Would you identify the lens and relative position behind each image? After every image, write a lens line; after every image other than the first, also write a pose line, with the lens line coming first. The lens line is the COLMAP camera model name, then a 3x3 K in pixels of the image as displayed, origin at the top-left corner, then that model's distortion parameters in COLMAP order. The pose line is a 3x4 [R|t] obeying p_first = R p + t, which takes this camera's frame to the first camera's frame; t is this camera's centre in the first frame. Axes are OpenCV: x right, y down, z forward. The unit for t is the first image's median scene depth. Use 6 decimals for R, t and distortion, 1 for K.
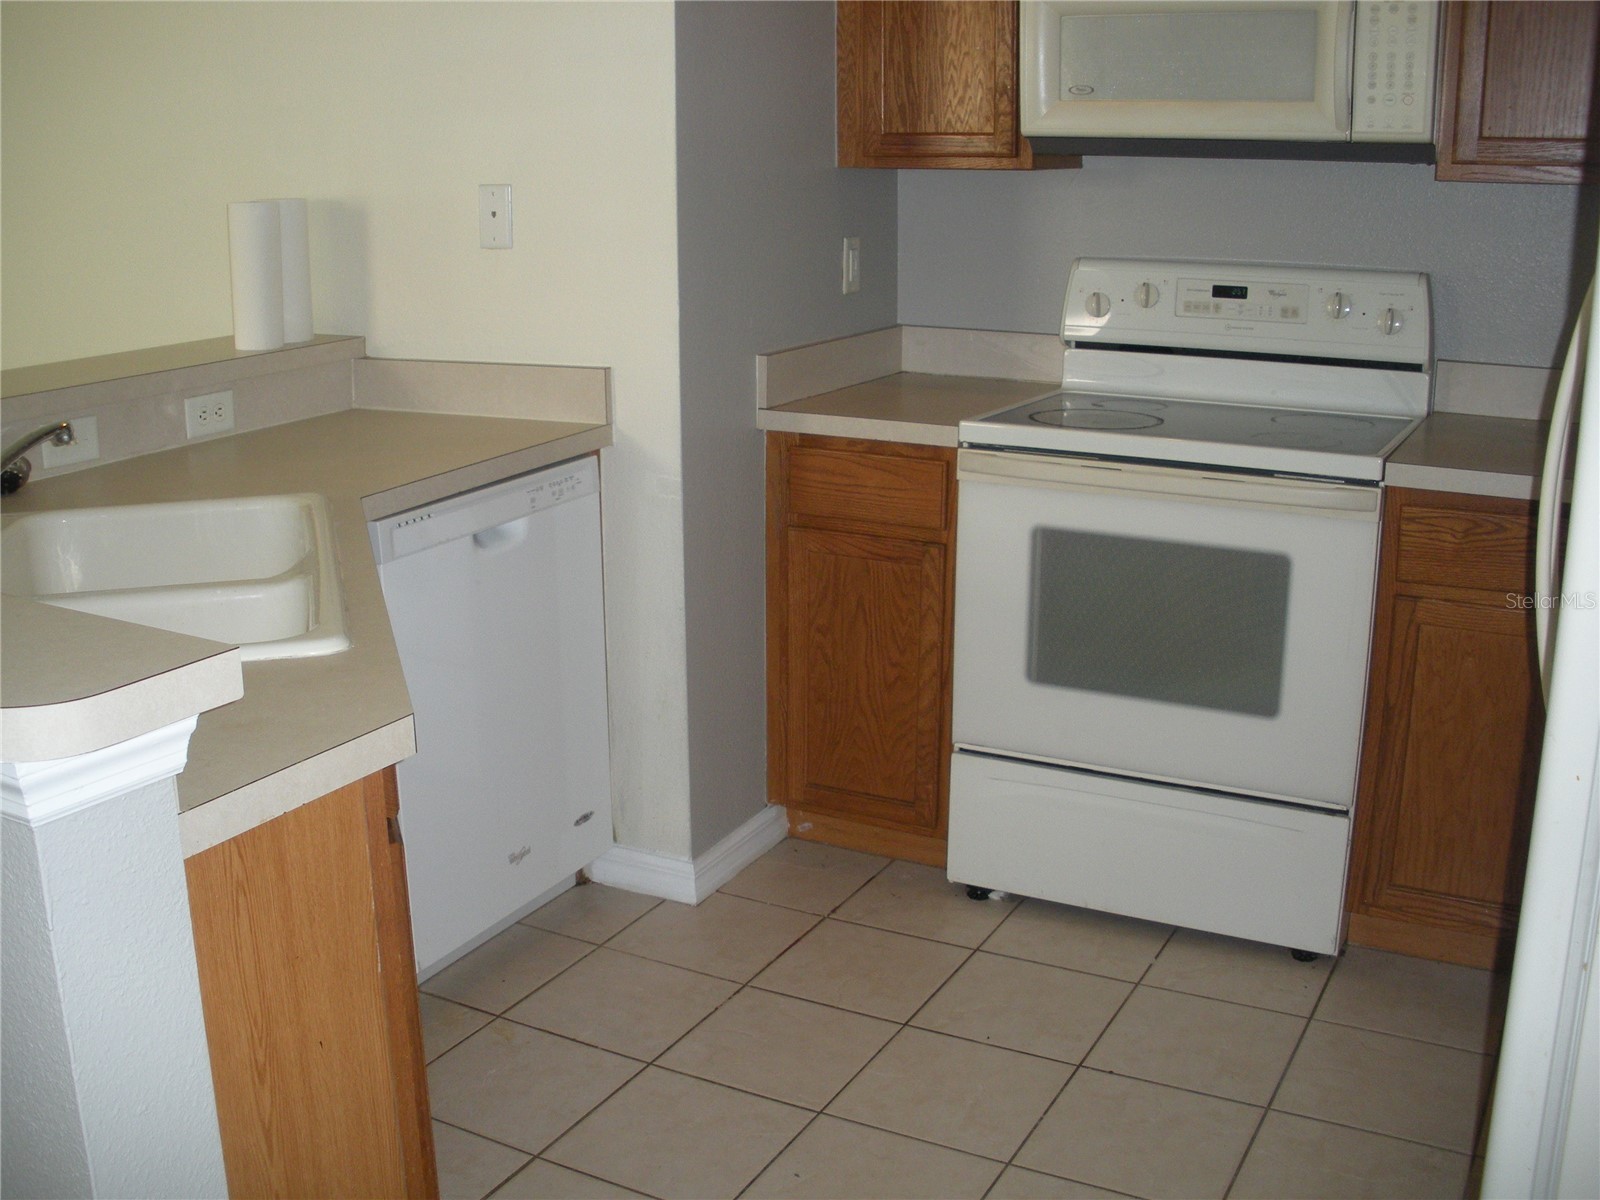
lens RADIAL K [[1686.7, 0, 801.7], [0, 1686.7, 599.4], [0, 0, 1]] dist [-0.118279, 0.000000]
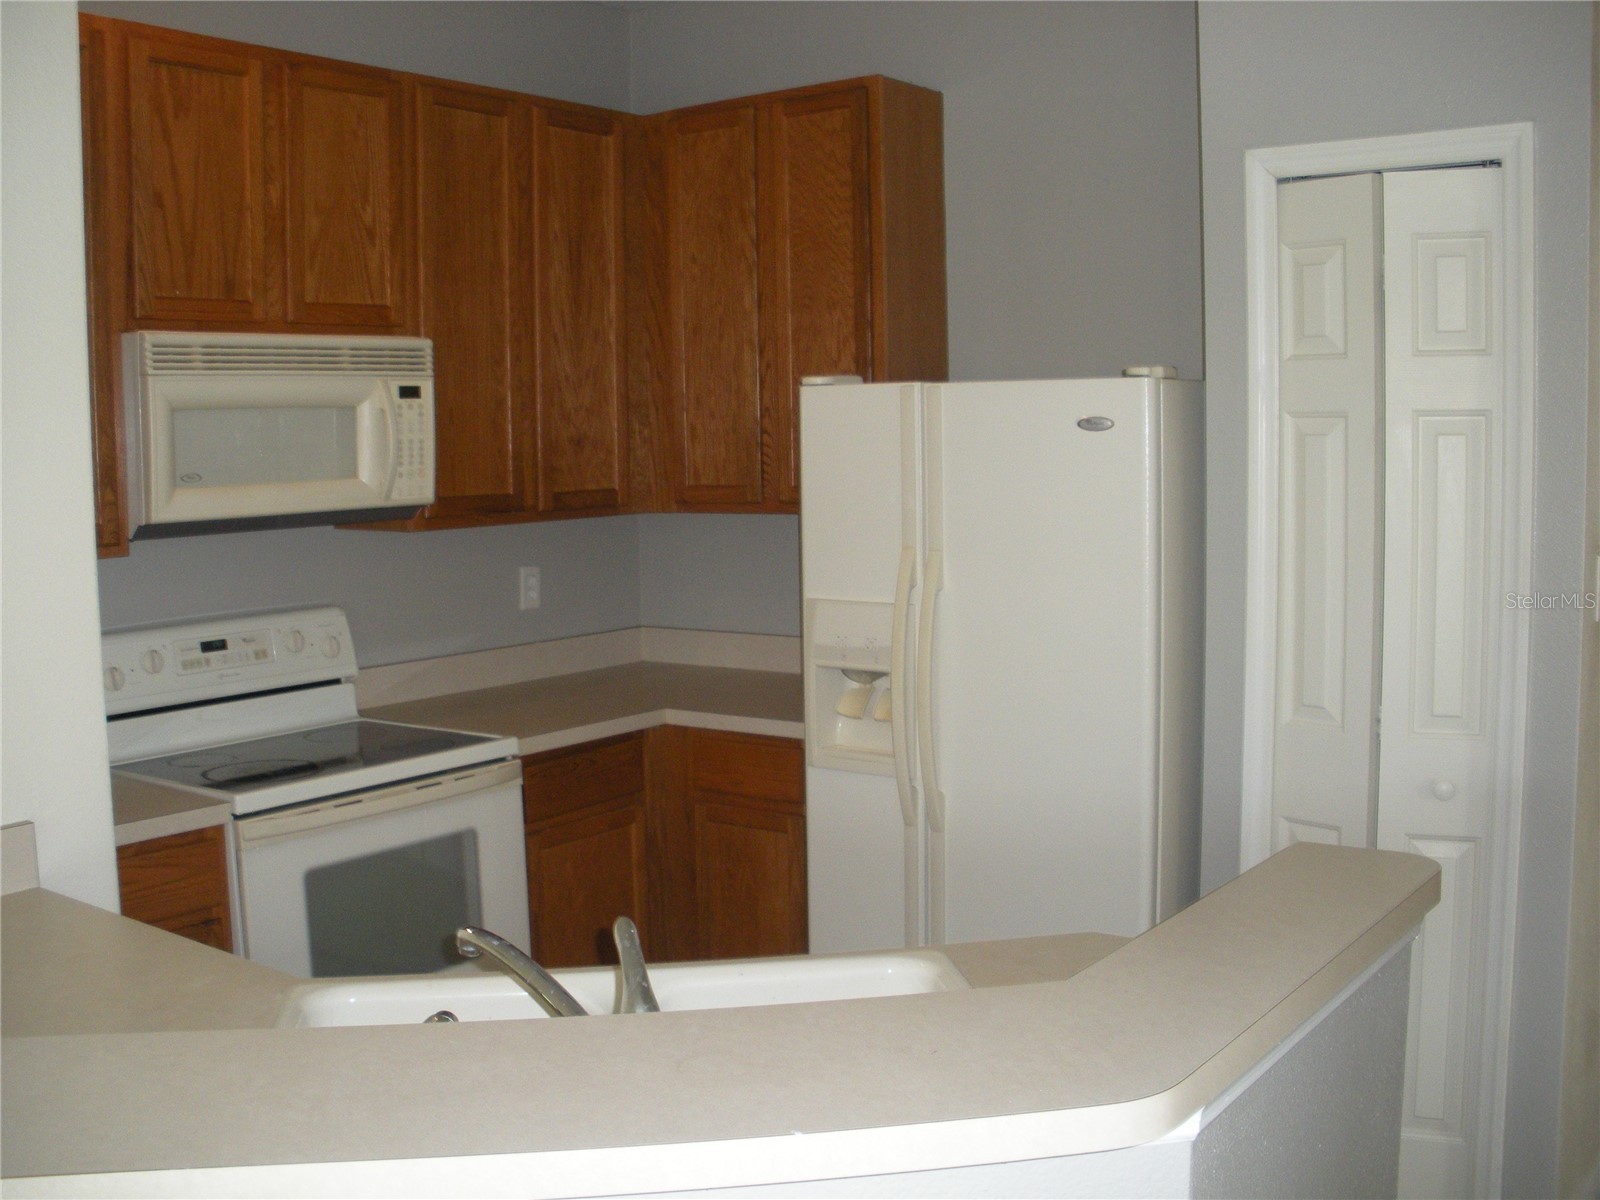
lens RADIAL K [[1686.7, 0, 800.6], [0, 1686.7, 599.0], [0, 0, 1]] dist [-0.118279, 0.000000]
pose [[0.158684, -0.103878, 0.981850, -0.781084], [0.277902, 0.958944, 0.056541, -0.170453], [-0.947412, 0.263886, 0.181037, 0.422786]]
